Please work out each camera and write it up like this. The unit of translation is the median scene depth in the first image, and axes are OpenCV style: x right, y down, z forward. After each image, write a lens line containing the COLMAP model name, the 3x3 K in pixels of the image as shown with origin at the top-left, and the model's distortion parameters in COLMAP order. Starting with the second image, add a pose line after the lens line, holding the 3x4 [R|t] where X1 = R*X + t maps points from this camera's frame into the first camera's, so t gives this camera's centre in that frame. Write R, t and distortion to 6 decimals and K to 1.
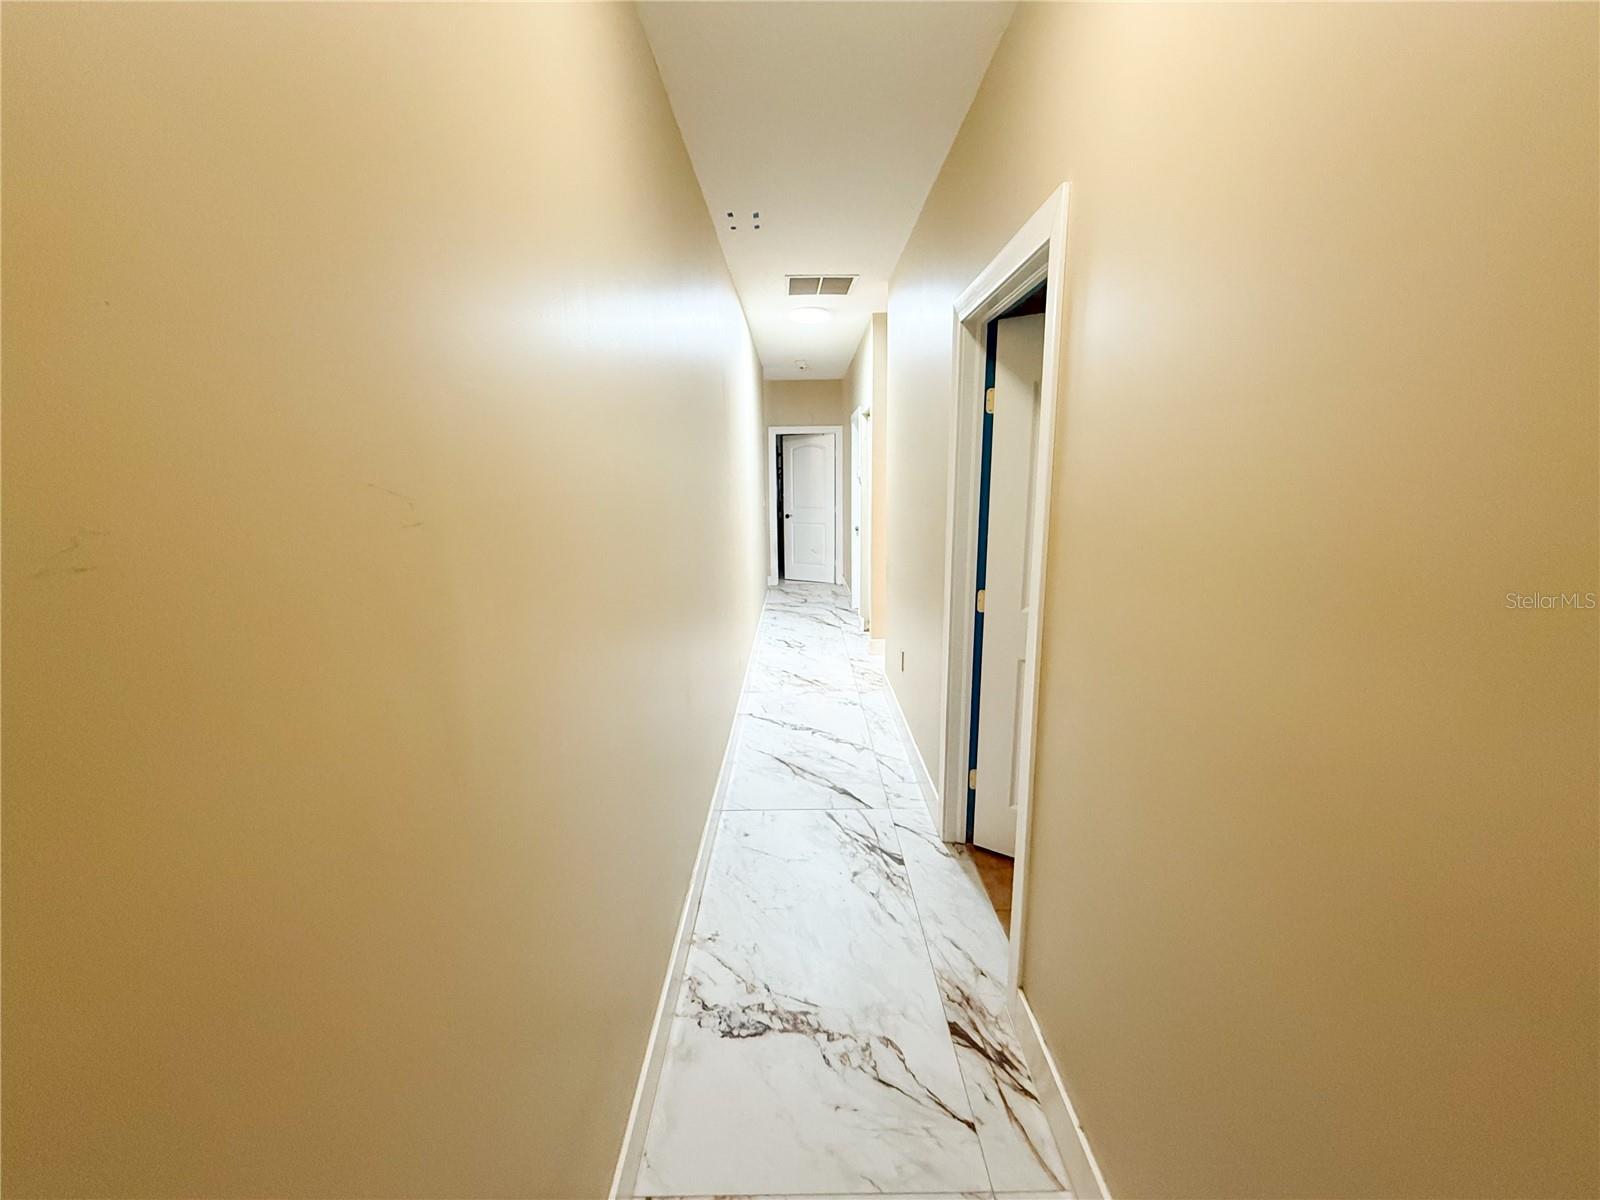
lens RADIAL K [[640.2, 0, 798.6], [0, 640.2, 599.2], [0, 0, 1]] dist [-0.001162, 0.000634]
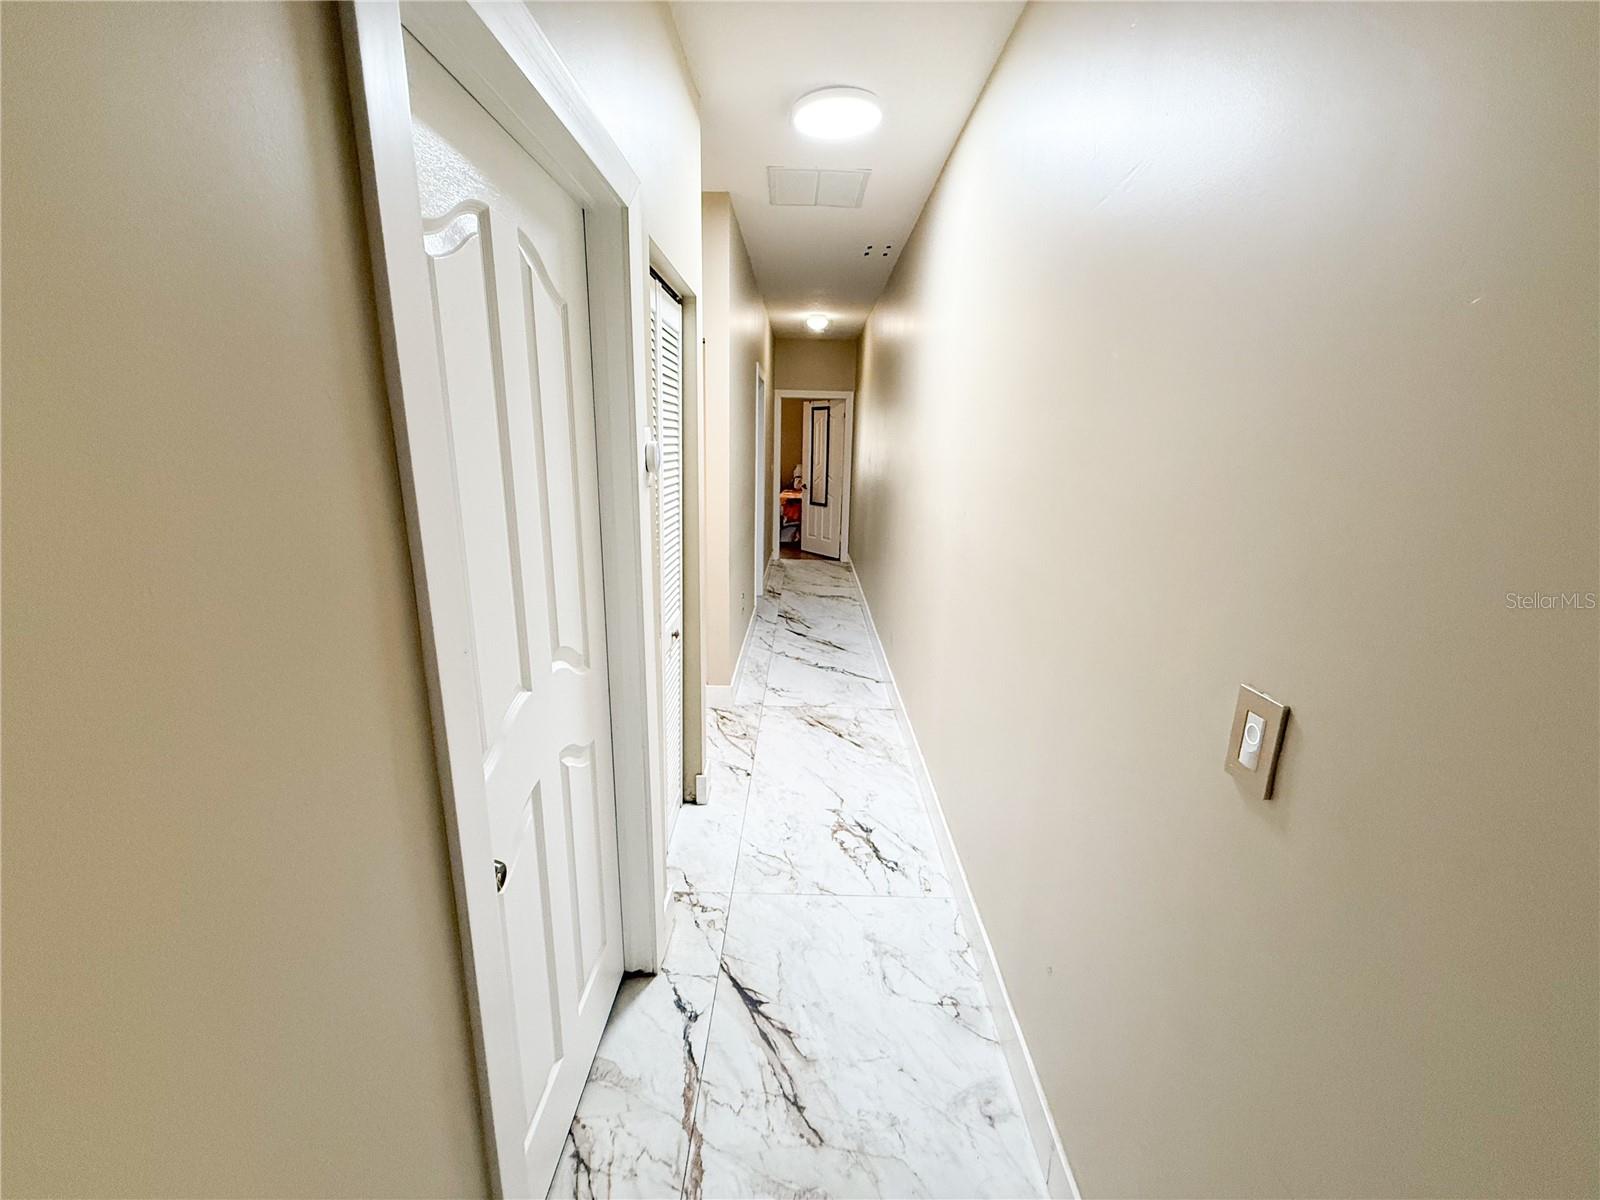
lens RADIAL K [[640.2, 0, 796.2], [0, 640.2, 599.8], [0, 0, 1]] dist [-0.001162, 0.000634]
pose [[-0.999831, -0.012904, 0.013090, 0.042170], [-0.006183, 0.906759, 0.421604, -0.358096], [-0.017310, 0.421451, -0.906686, 1.807717]]
